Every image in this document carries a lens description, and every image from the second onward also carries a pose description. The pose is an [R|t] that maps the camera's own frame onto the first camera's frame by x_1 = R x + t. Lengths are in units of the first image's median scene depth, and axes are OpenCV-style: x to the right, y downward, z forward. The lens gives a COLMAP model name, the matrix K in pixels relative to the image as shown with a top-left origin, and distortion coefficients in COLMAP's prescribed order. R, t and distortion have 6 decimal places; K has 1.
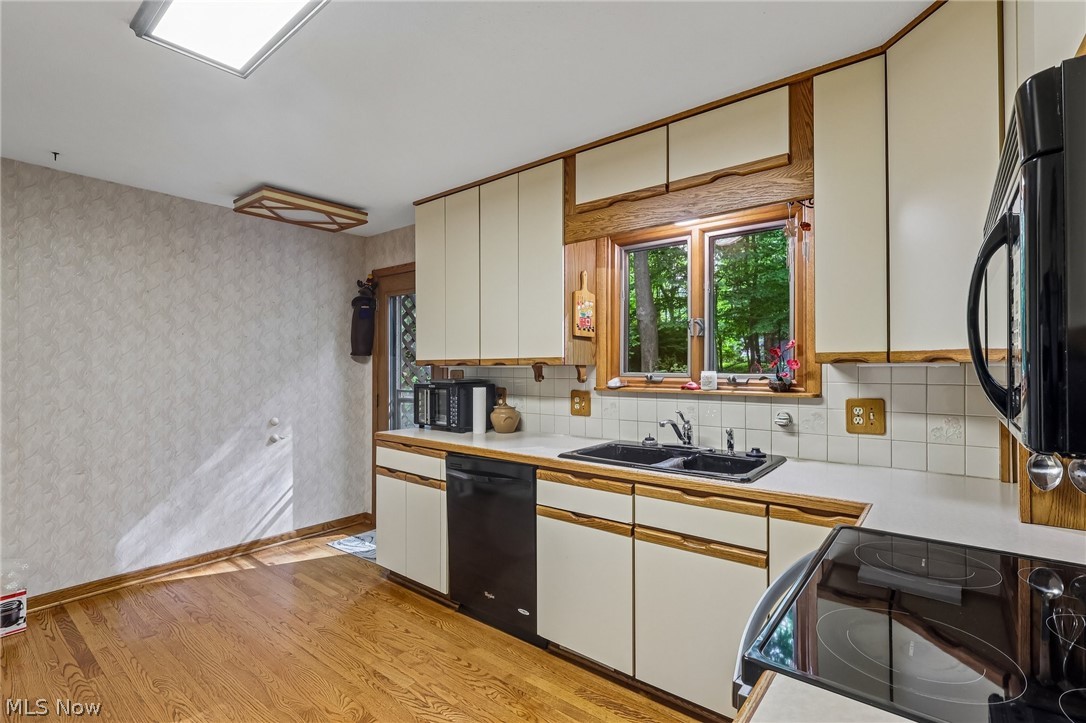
lens RADIAL K [[525.5, 0, 543.0], [0, 525.5, 361.5], [0, 0, 1]] dist [0.001273, 0.000095]
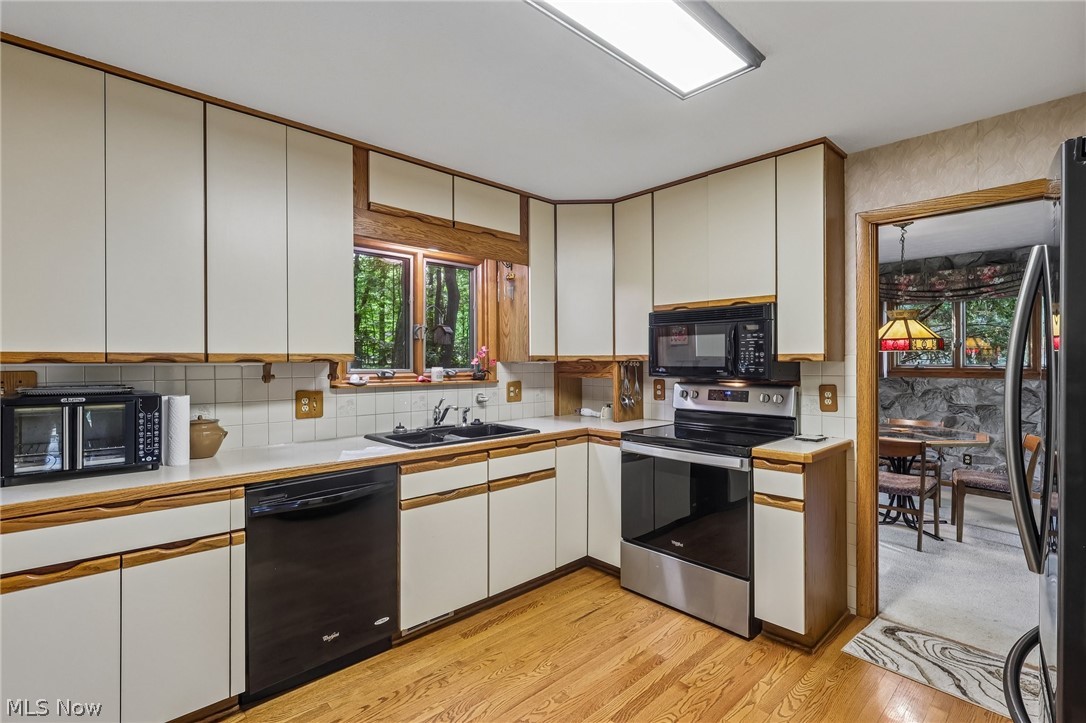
lens RADIAL K [[504.9, 0, 543.4], [0, 504.9, 360.0], [0, 0, 1]] dist [-0.000113, 0.000508]
pose [[0.119896, 0.009739, 0.992739, -0.924486], [-0.001858, 0.999952, -0.009586, 0.012517], [-0.992785, -0.000695, 0.119908, 0.609154]]
